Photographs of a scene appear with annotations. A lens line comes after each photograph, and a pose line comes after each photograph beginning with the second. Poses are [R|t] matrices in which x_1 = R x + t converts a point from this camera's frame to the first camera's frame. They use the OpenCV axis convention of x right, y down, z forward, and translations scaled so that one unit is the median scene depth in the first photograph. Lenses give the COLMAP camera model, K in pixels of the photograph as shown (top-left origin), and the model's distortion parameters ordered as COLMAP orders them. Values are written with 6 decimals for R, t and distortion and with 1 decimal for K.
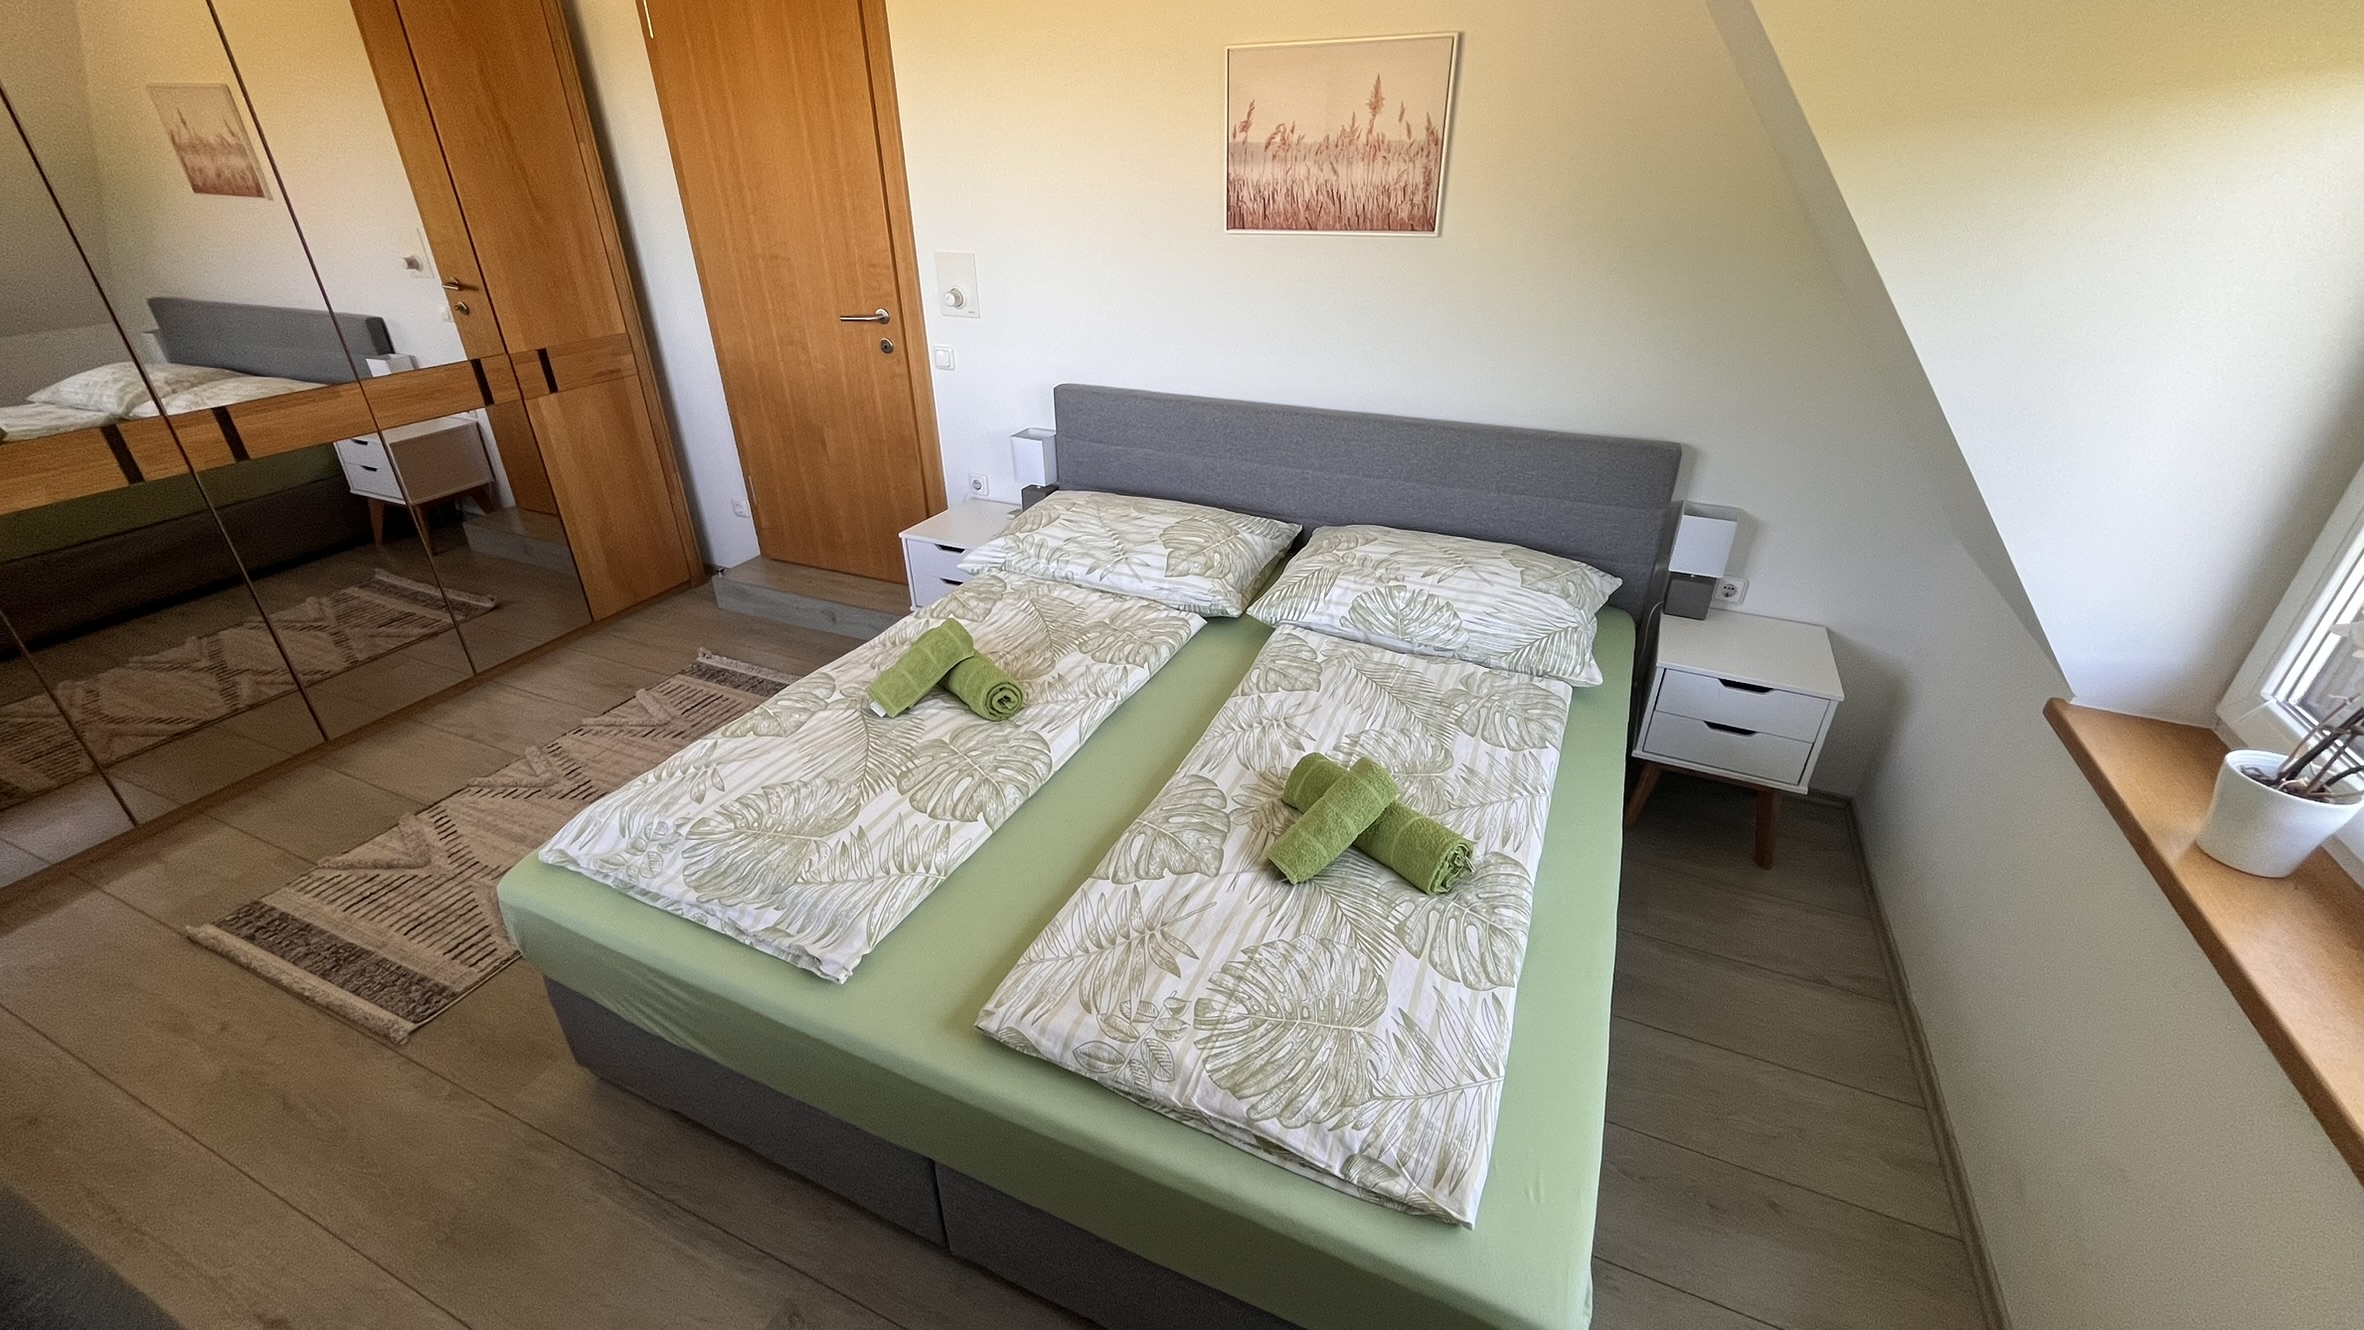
lens RADIAL K [[957.4, 0, 1176.1], [0, 957.4, 666.2], [0, 0, 1]] dist [-0.002625, -0.000724]
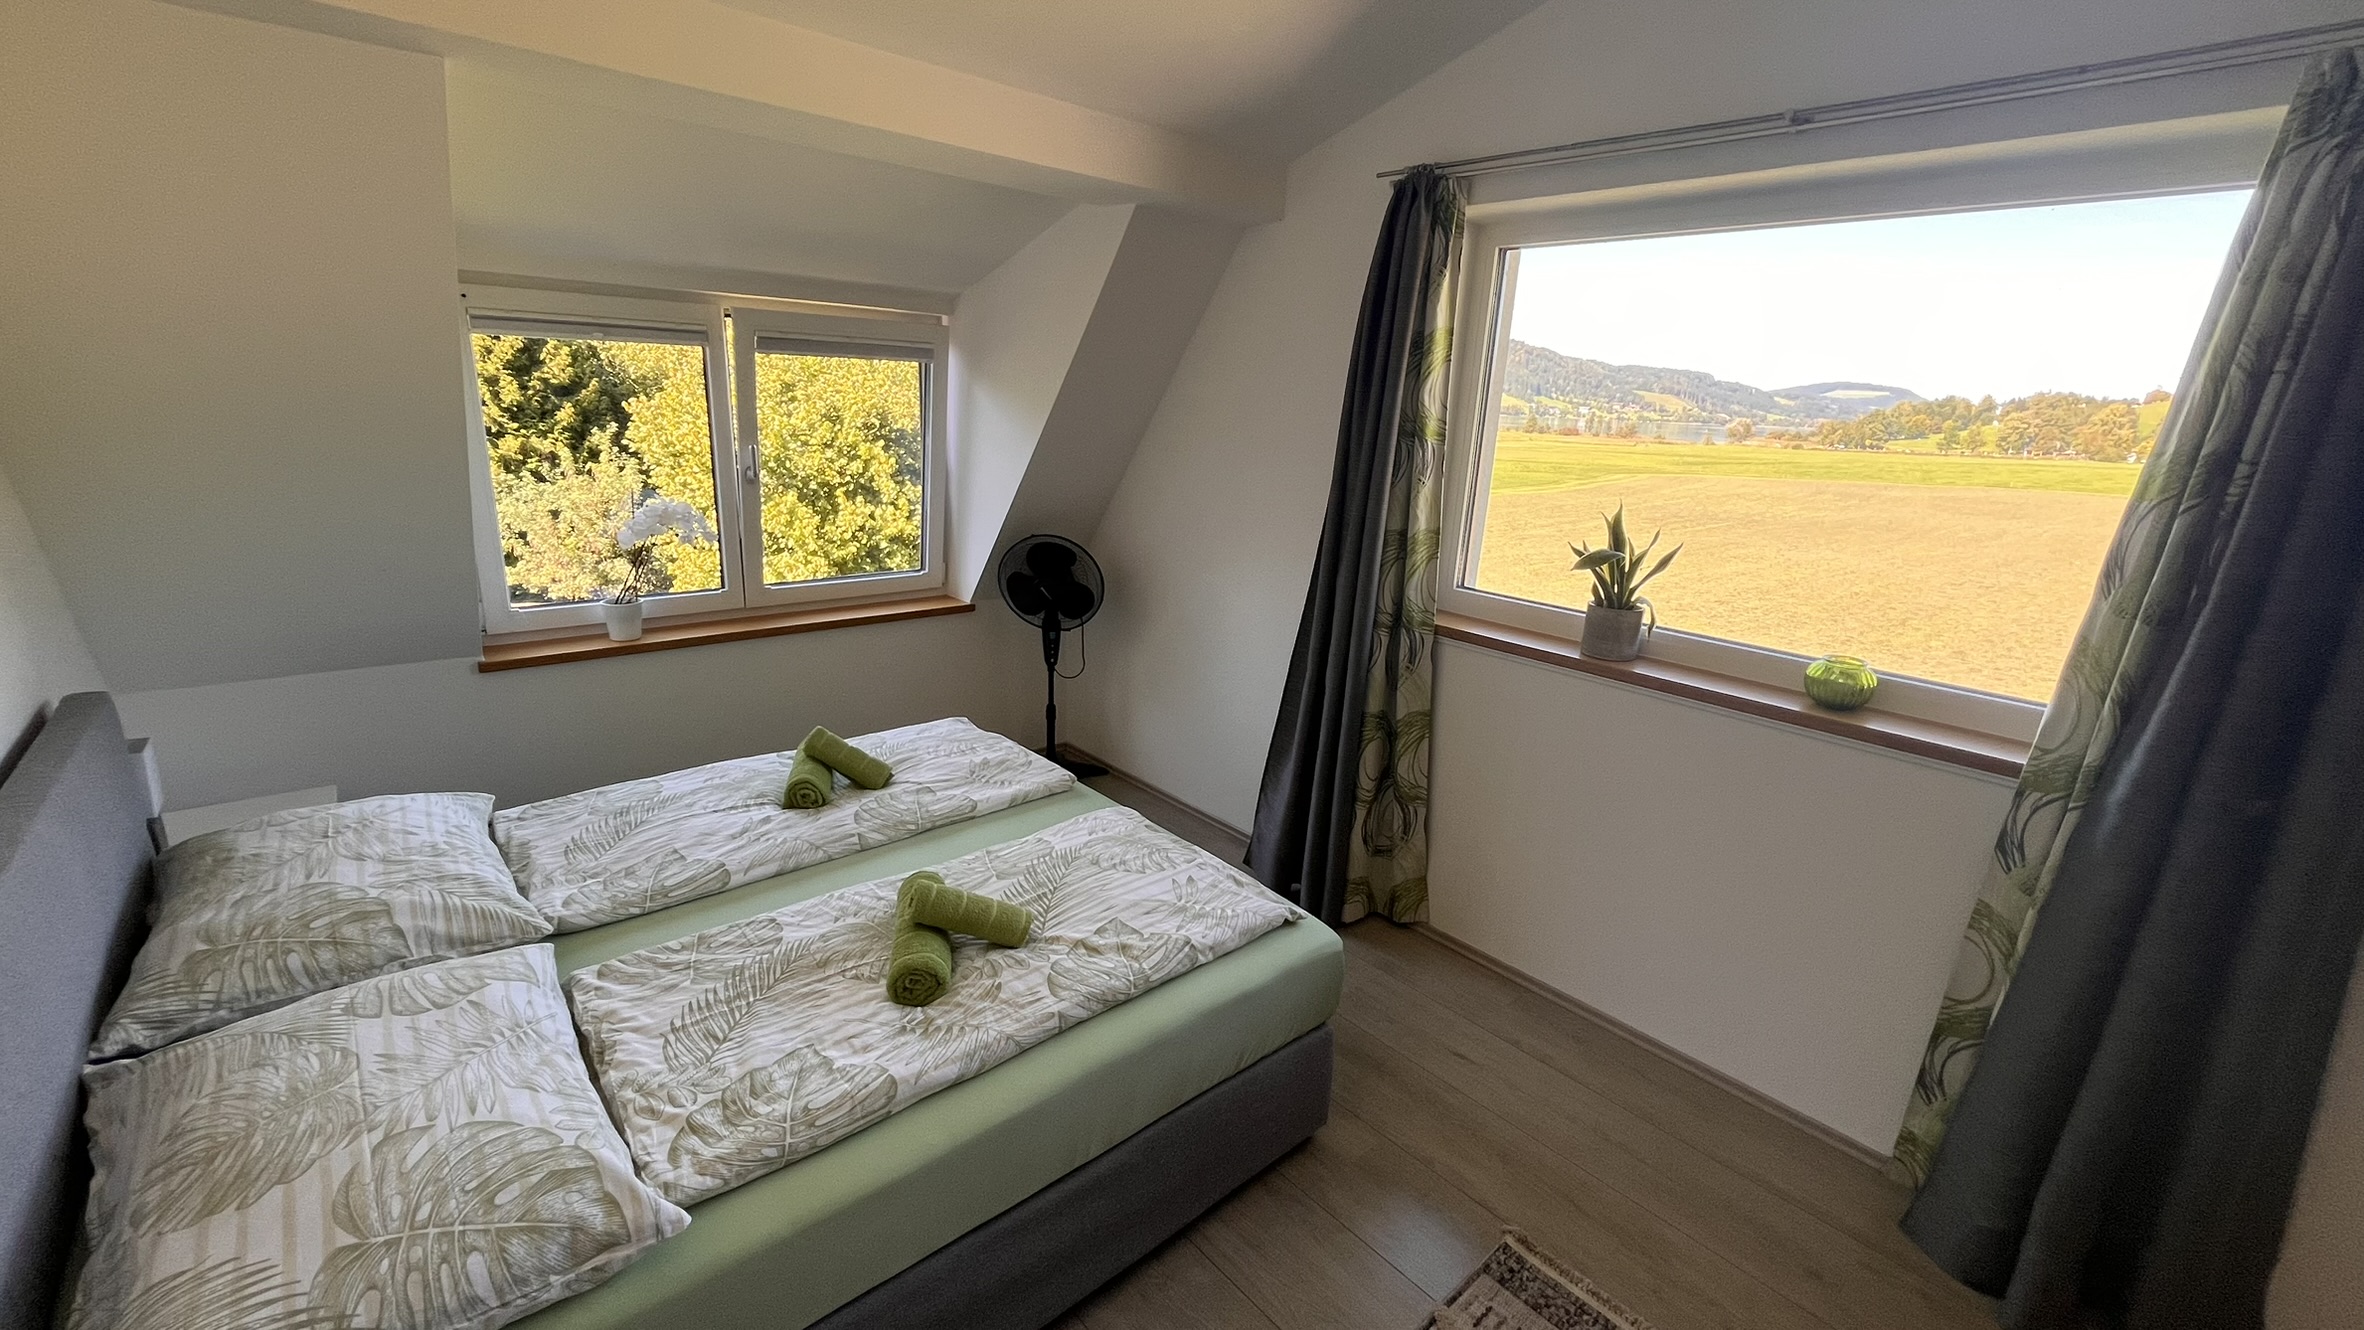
lens RADIAL K [[957.4, 0, 1169.9], [0, 957.4, 679.4], [0, 0, 1]] dist [-0.002625, -0.000724]
pose [[-0.906070, -0.159581, 0.391882, -0.789956], [0.160358, 0.727561, 0.667039, -0.775741], [-0.391565, 0.667225, -0.633631, 1.393437]]
